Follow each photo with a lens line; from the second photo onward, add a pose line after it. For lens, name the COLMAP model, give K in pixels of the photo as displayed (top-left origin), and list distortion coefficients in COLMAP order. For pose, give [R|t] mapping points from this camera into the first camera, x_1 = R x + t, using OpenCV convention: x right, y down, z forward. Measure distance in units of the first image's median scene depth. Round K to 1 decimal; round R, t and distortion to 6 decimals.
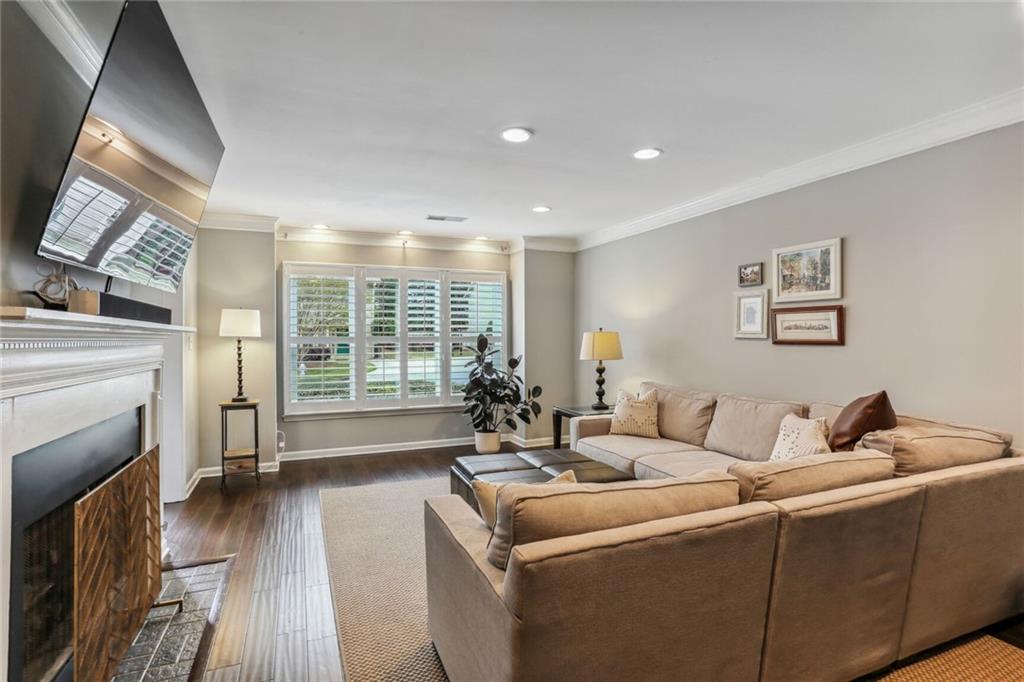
lens RADIAL K [[498.7, 0, 510.7], [0, 498.7, 339.5], [0, 0, 1]] dist [-0.036388, 0.014743]
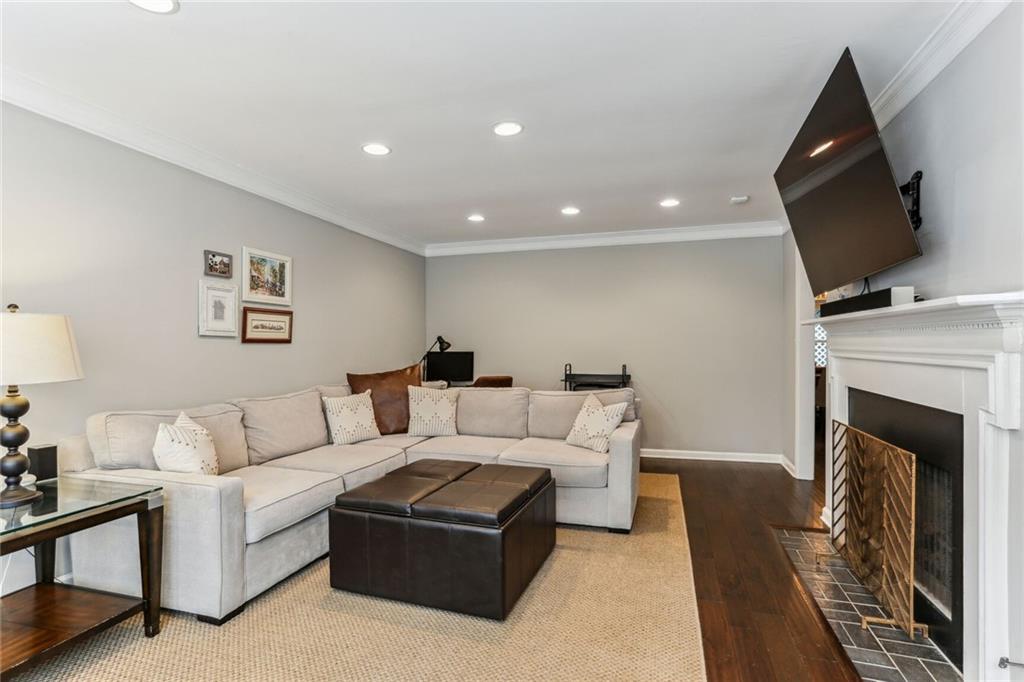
lens RADIAL K [[498.7, 0, 512.4], [0, 498.7, 340.0], [0, 0, 1]] dist [-0.036388, 0.014743]
pose [[-0.759217, 0.004059, 0.650824, -0.523837], [0.002670, 0.999992, -0.003123, 0.008700], [-0.650832, -0.000634, -0.759222, 1.426670]]
